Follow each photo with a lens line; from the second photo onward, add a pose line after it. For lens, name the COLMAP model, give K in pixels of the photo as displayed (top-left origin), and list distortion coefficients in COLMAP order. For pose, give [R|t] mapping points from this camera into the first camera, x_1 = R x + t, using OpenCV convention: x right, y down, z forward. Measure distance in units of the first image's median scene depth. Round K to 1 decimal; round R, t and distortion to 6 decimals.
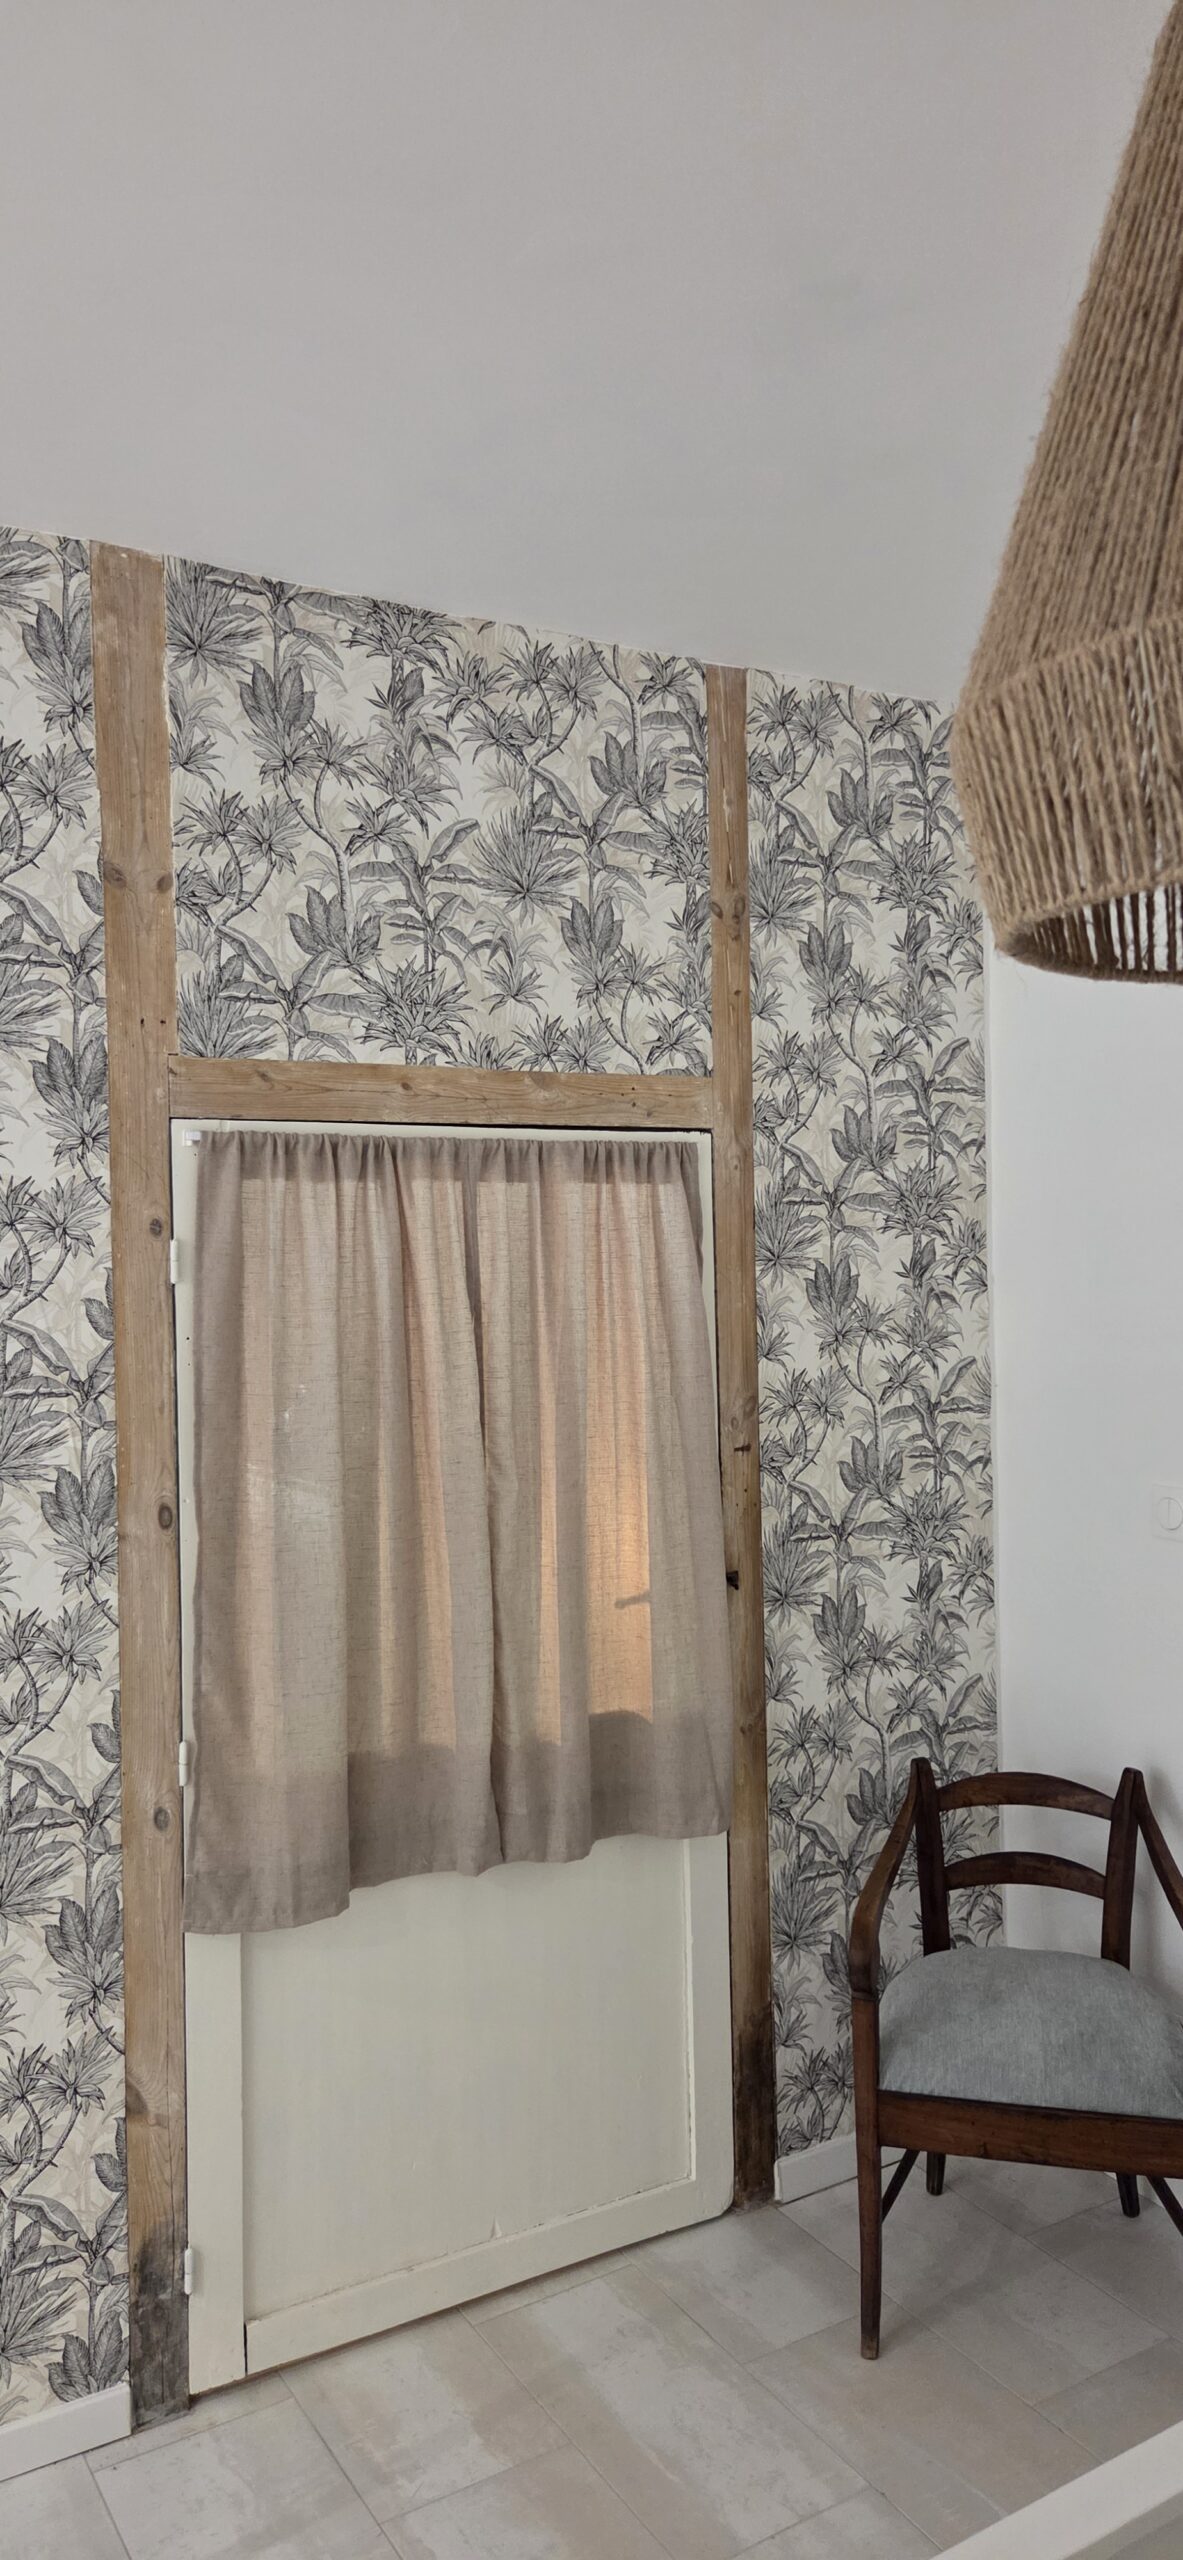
lens RADIAL K [[1713.3, 0, 591.5], [0, 1713.3, 1280.0], [0, 0, 1]] dist [0.081474, -0.065683]
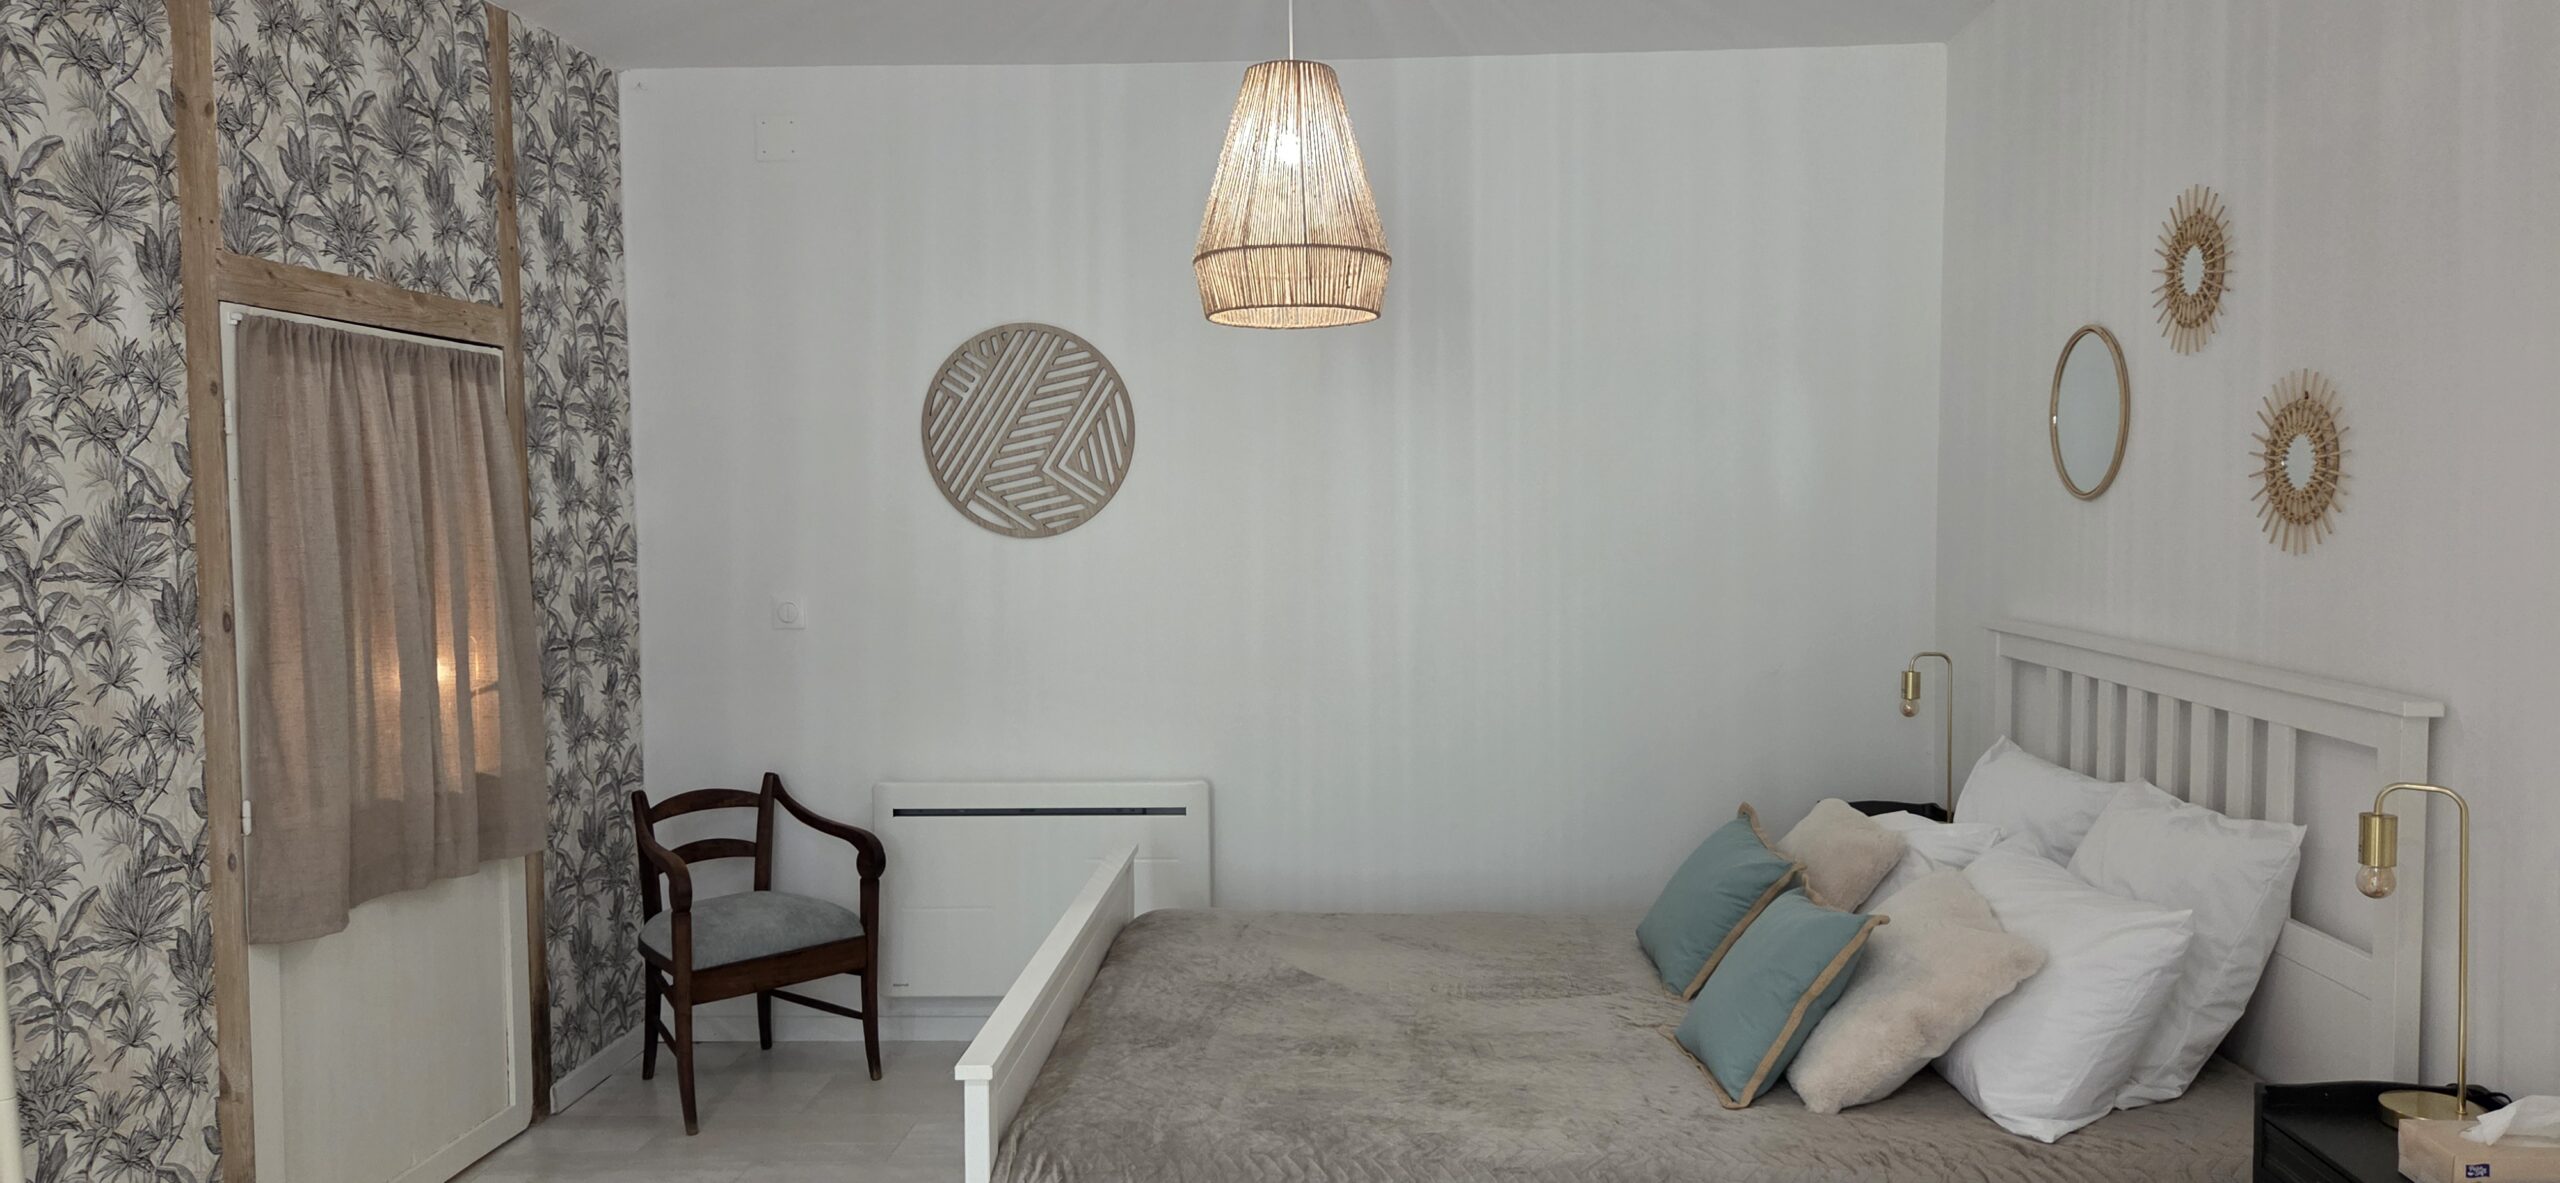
lens RADIAL K [[1705.2, 0, 1323.1], [0, 1705.2, 595.5], [0, 0, 1]] dist [0.078303, -0.061352]
pose [[0.544180, -0.031620, 0.838373, -0.815677], [0.013966, 0.999492, 0.028632, 0.087222], [-0.838852, -0.003872, 0.544345, -0.325662]]
